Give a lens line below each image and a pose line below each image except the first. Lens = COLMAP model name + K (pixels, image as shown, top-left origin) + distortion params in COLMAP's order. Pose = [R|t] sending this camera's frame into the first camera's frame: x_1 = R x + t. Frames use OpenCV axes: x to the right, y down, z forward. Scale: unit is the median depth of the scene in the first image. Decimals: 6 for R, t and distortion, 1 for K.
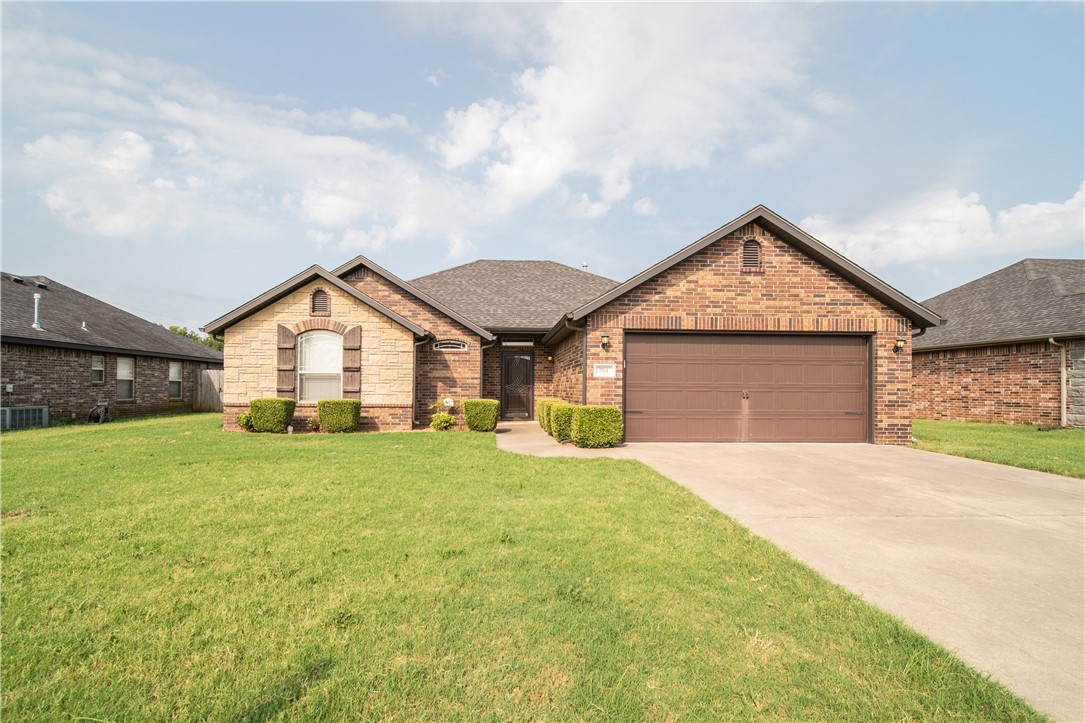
lens RADIAL K [[533.5, 0, 543.2], [0, 533.5, 362.1], [0, 0, 1]] dist [0.018739, 0.000223]
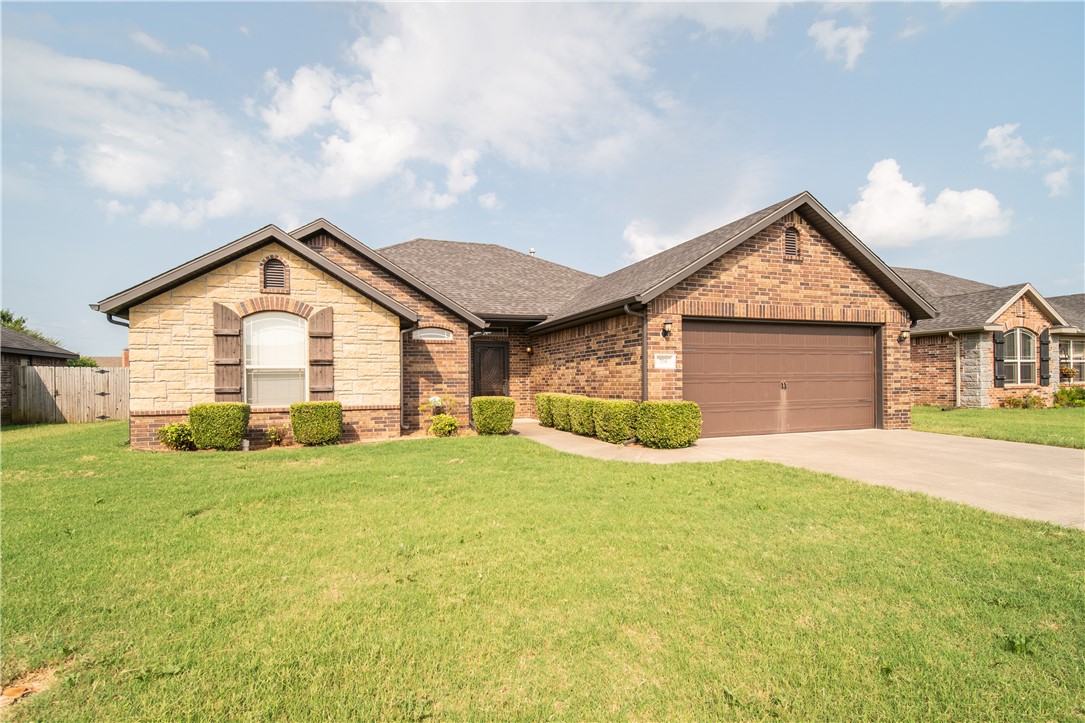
lens RADIAL K [[533.5, 0, 541.9], [0, 533.5, 367.0], [0, 0, 1]] dist [0.018739, 0.000223]
pose [[0.955267, -0.009827, 0.295580, -0.282971], [0.004000, 0.999786, 0.020312, 0.004937], [-0.295716, -0.018221, 0.955102, 0.160360]]
